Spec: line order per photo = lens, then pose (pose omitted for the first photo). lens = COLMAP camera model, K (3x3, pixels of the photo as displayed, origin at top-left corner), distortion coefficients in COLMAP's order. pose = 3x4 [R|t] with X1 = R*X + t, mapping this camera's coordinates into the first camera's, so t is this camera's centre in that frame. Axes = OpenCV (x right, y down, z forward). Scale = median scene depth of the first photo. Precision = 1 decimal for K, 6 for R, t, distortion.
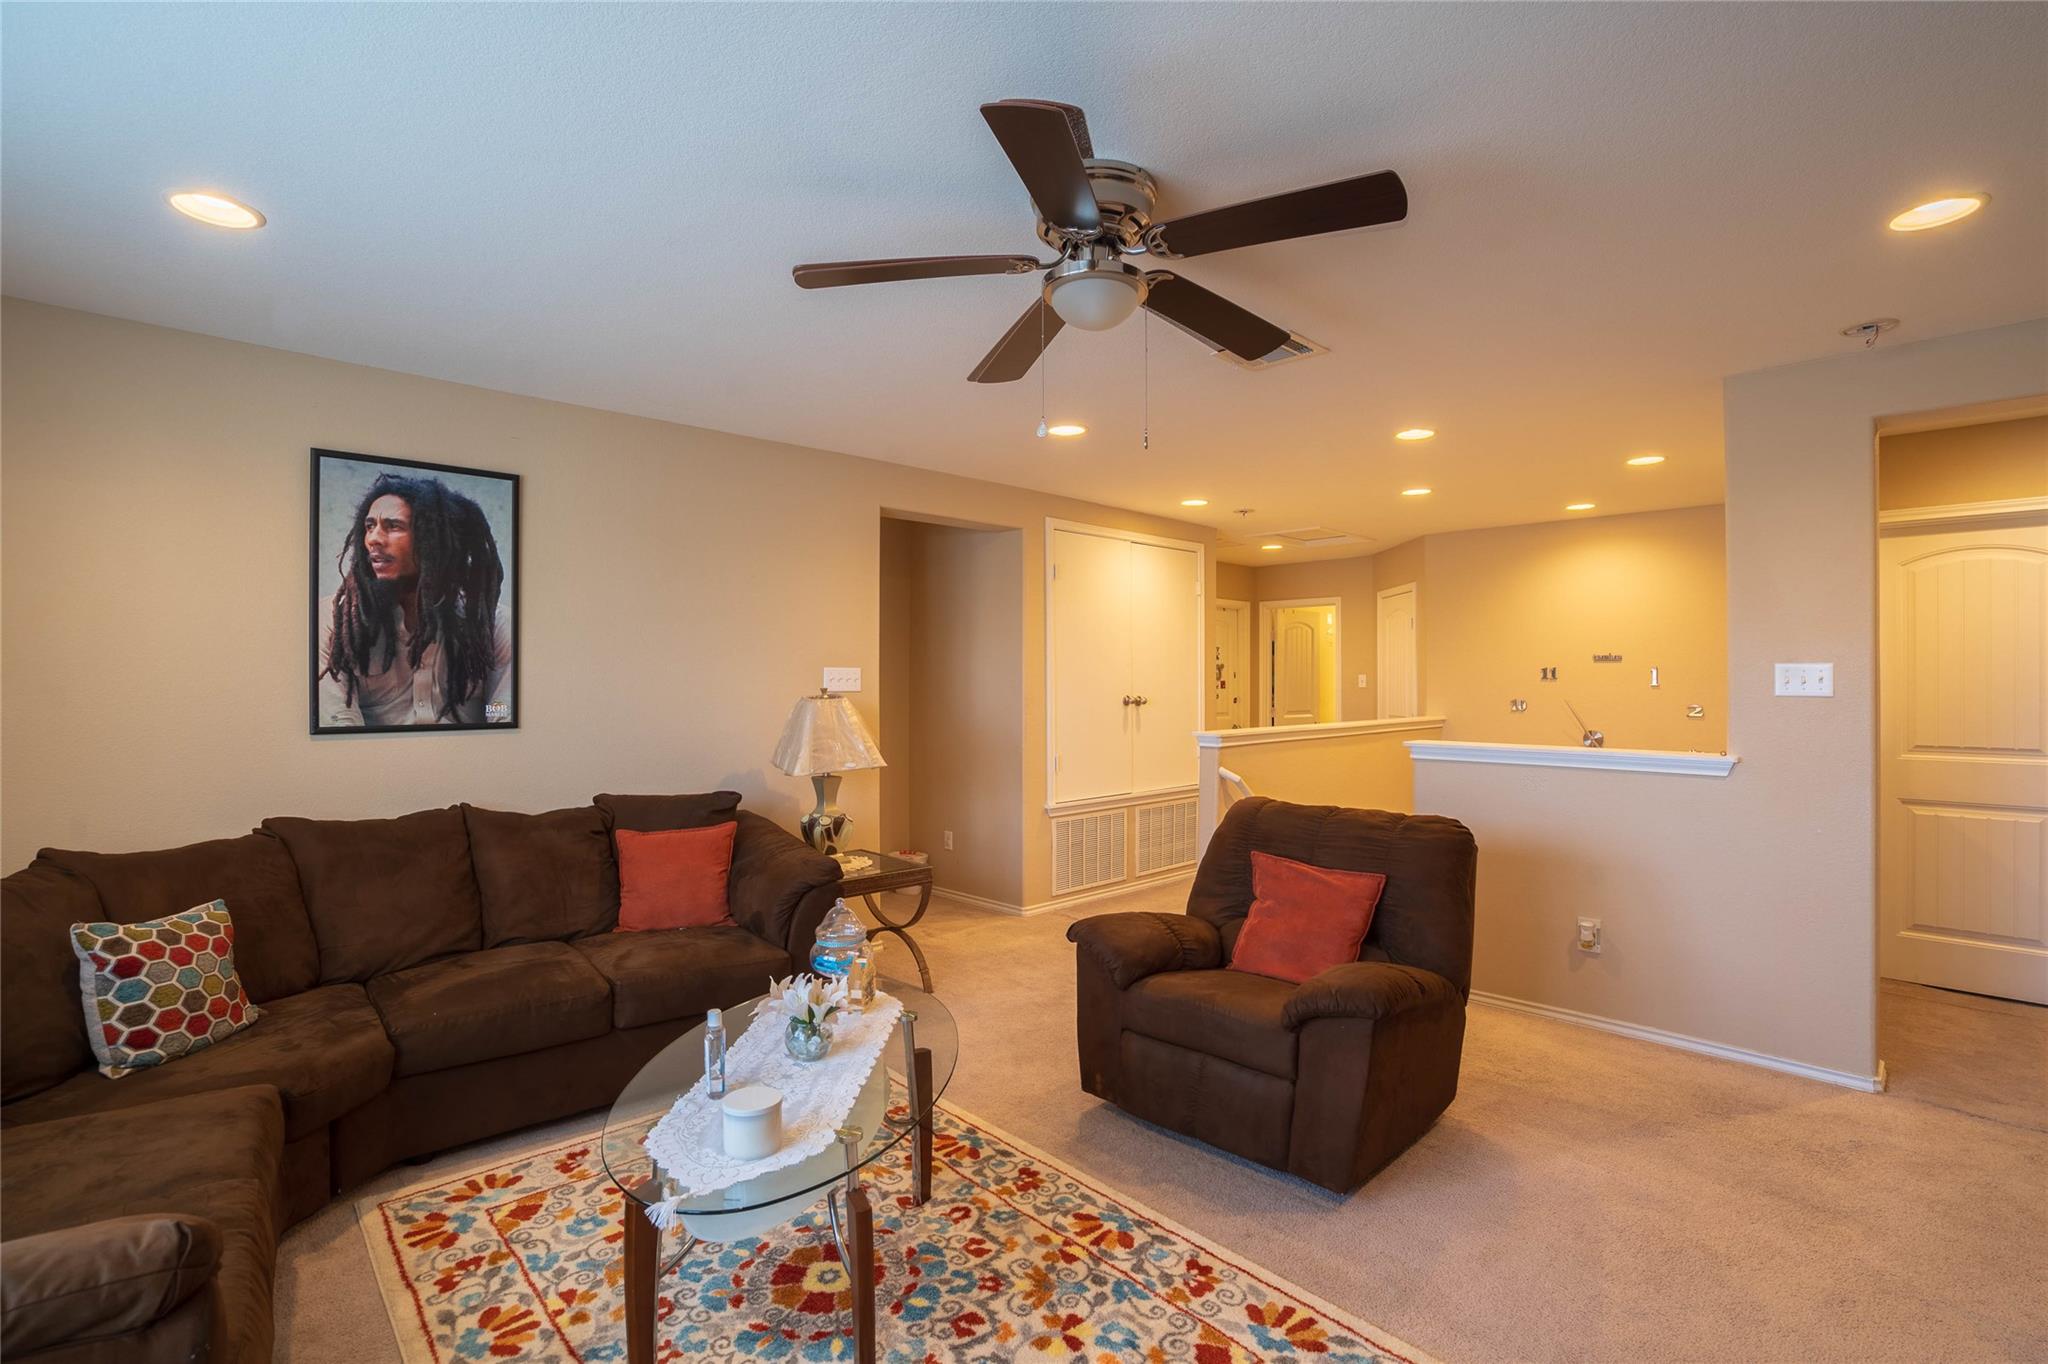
lens RADIAL K [[956.7, 0, 1024.0], [0, 956.7, 682.0], [0, 0, 1]] dist [-0.066413, 0.034445]
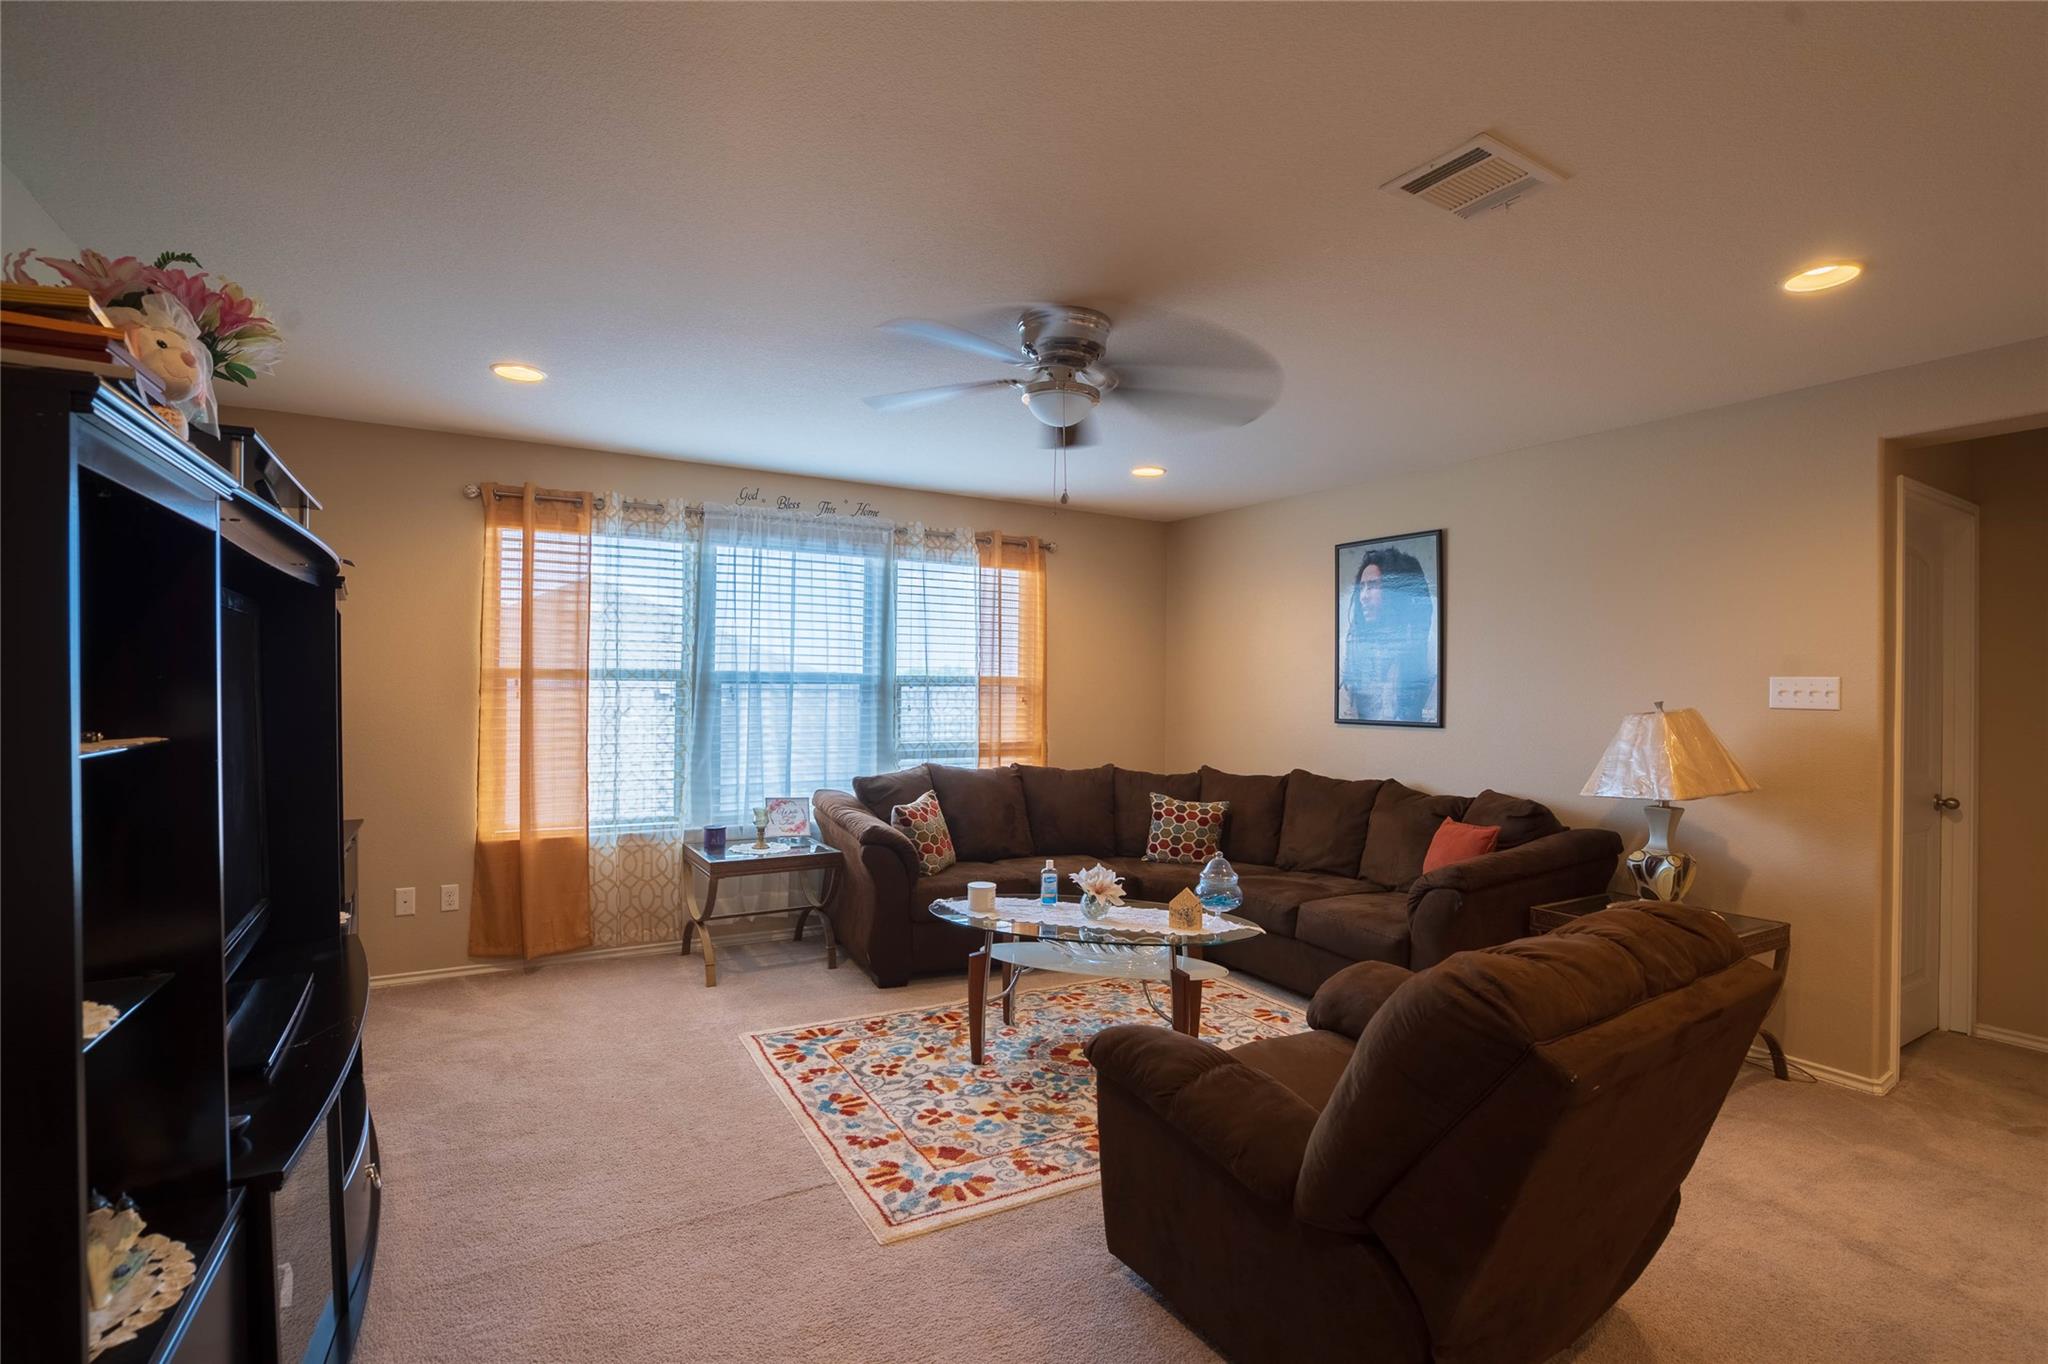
lens RADIAL K [[956.7, 0, 1024.0], [0, 956.7, 682.0], [0, 0, 1]] dist [-0.066413, 0.034445]
pose [[-0.230685, -0.011885, -0.972956, 1.305818], [-0.016512, 0.999829, -0.008298, 0.010310], [0.972888, 0.014151, -0.230842, 1.176097]]
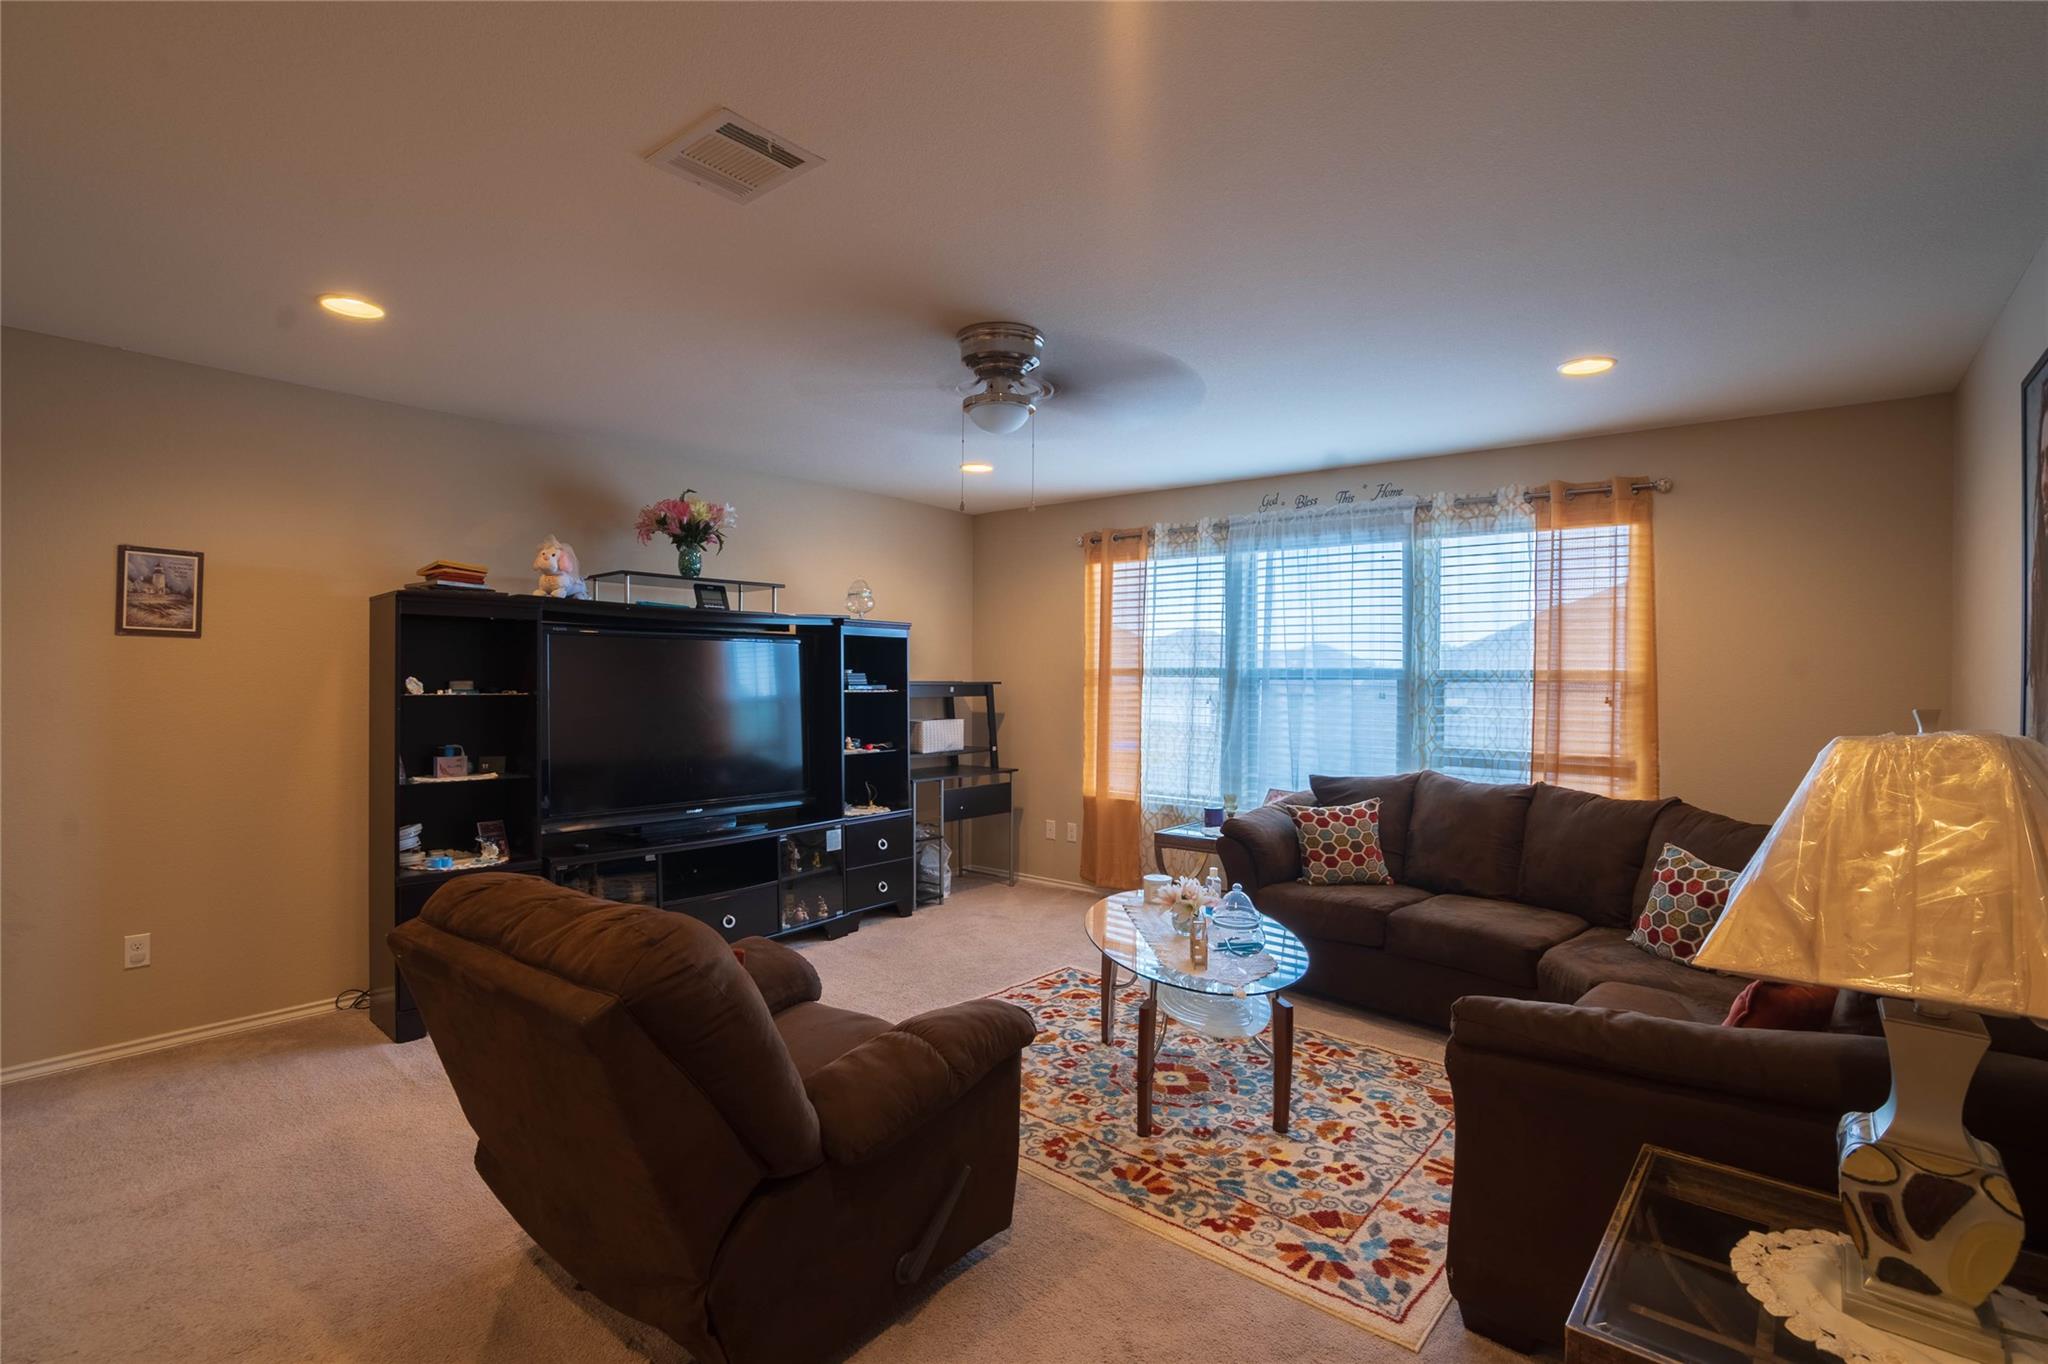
lens RADIAL K [[956.7, 0, 1024.0], [0, 956.7, 682.0], [0, 0, 1]] dist [-0.066413, 0.034445]
pose [[-0.993708, -0.012322, -0.111321, 0.183008], [-0.013635, 0.999846, 0.011041, -0.004752], [0.111168, 0.012490, -0.993723, 2.282500]]
